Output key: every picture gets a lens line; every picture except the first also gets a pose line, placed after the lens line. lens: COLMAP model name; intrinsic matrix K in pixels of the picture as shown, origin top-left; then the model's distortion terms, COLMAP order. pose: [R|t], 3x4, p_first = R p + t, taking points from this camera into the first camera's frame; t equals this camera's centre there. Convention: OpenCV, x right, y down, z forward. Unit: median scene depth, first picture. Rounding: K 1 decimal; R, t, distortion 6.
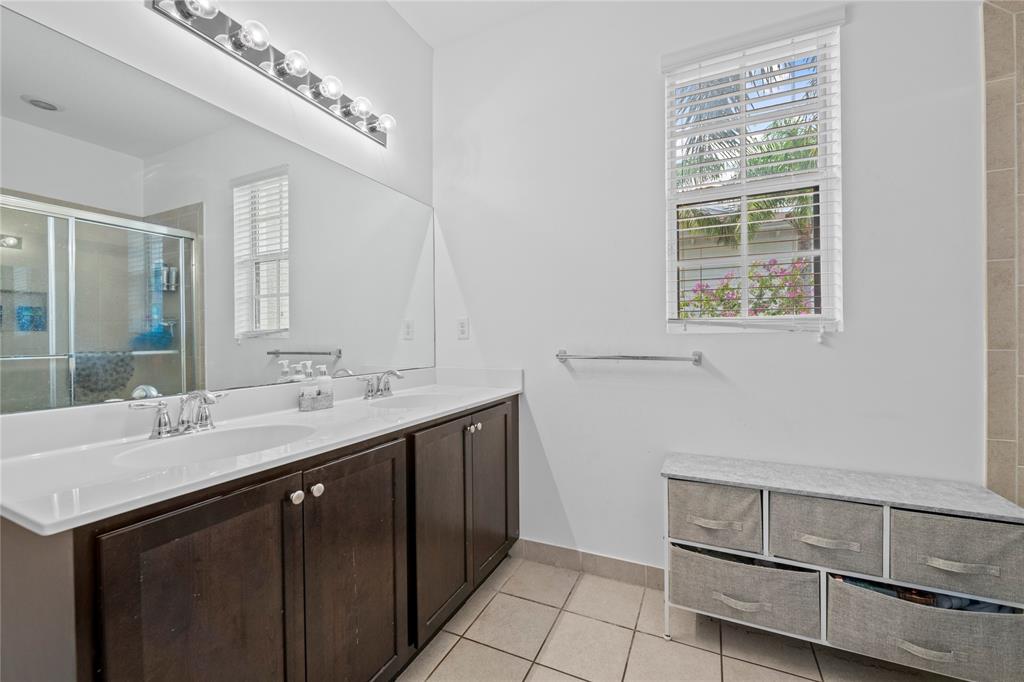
lens RADIAL K [[400.4, 0, 510.0], [0, 400.4, 341.4], [0, 0, 1]] dist [-0.003097, -0.000794]
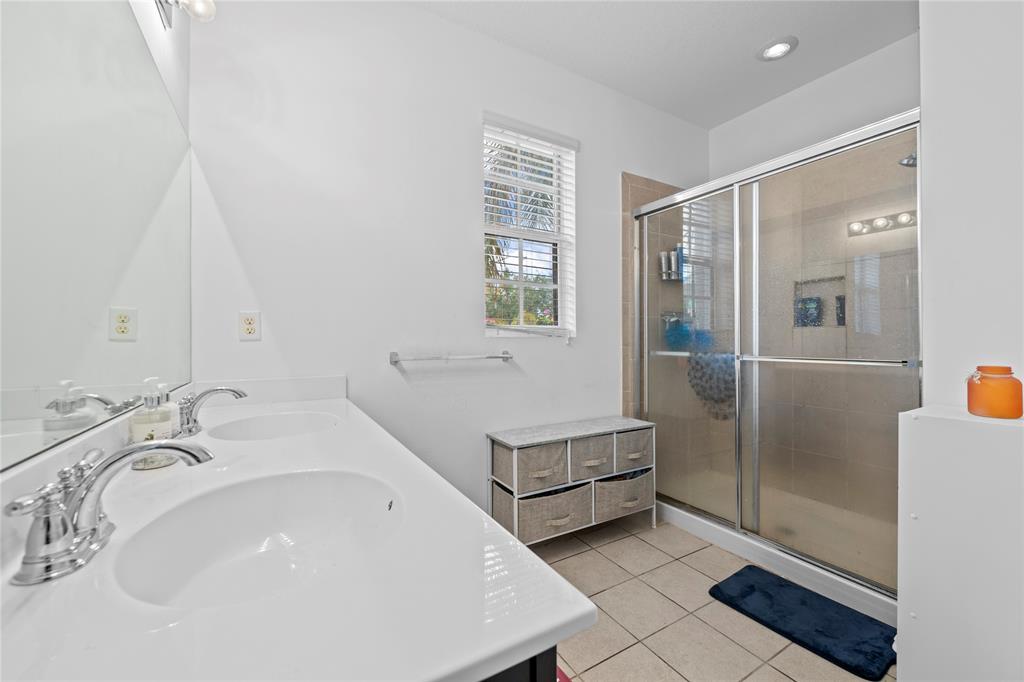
lens RADIAL K [[400.4, 0, 493.3], [0, 400.4, 342.5], [0, 0, 1]] dist [-0.003097, -0.000794]
pose [[0.582040, 0.001202, 0.813159, -0.698989], [0.002690, 0.999991, -0.003404, 0.002815], [-0.813155, 0.004168, 0.582032, 0.310971]]
